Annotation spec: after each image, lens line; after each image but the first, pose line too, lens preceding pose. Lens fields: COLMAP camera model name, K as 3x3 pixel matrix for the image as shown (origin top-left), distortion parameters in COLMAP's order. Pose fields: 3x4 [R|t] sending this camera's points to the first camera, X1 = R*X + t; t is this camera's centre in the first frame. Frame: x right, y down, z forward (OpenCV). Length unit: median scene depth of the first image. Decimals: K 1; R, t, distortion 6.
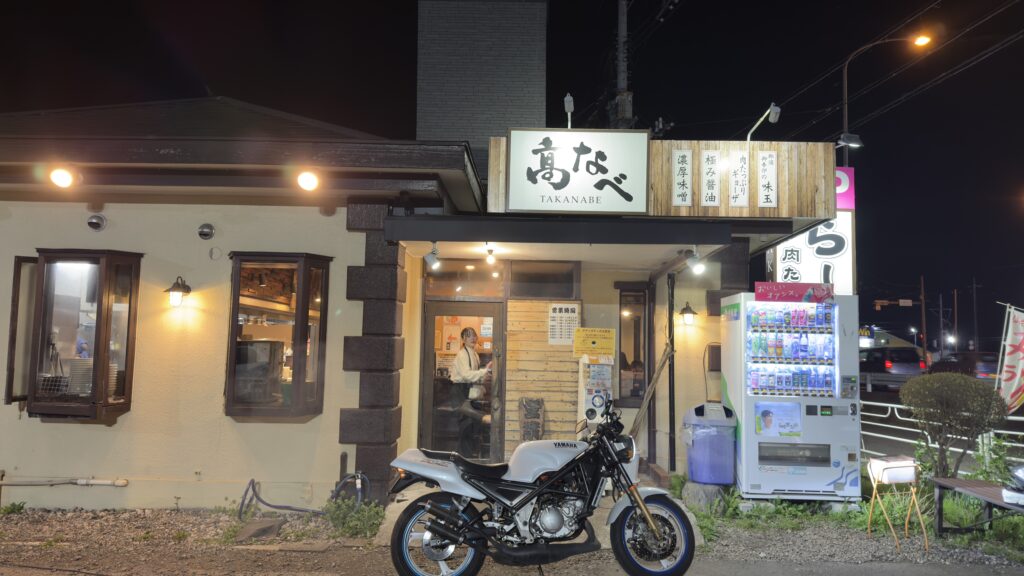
lens RADIAL K [[699.2, 0, 512.0], [0, 699.2, 288.0], [0, 0, 1]] dist [0.085652, -0.264445]
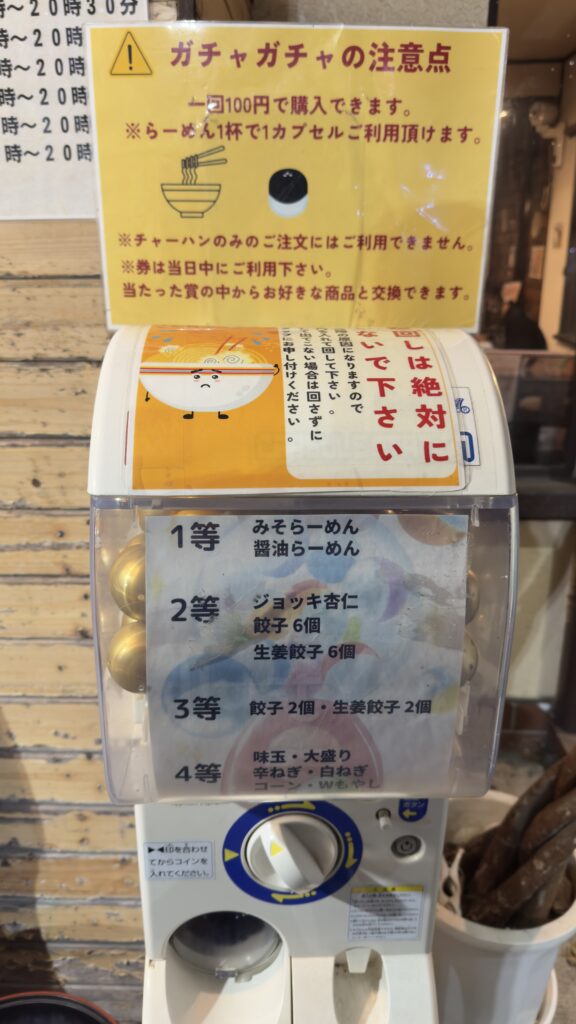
lens RADIAL K [[699.2, 0, 288.0], [0, 699.2, 512.0], [0, 0, 1]] dist [0.085652, -0.264445]
pose [[0.999313, 0.001616, -0.037033, 0.101951], [0.014132, 0.906982, 0.420932, 0.066232], [0.034268, -0.421166, 0.906336, 0.755030]]
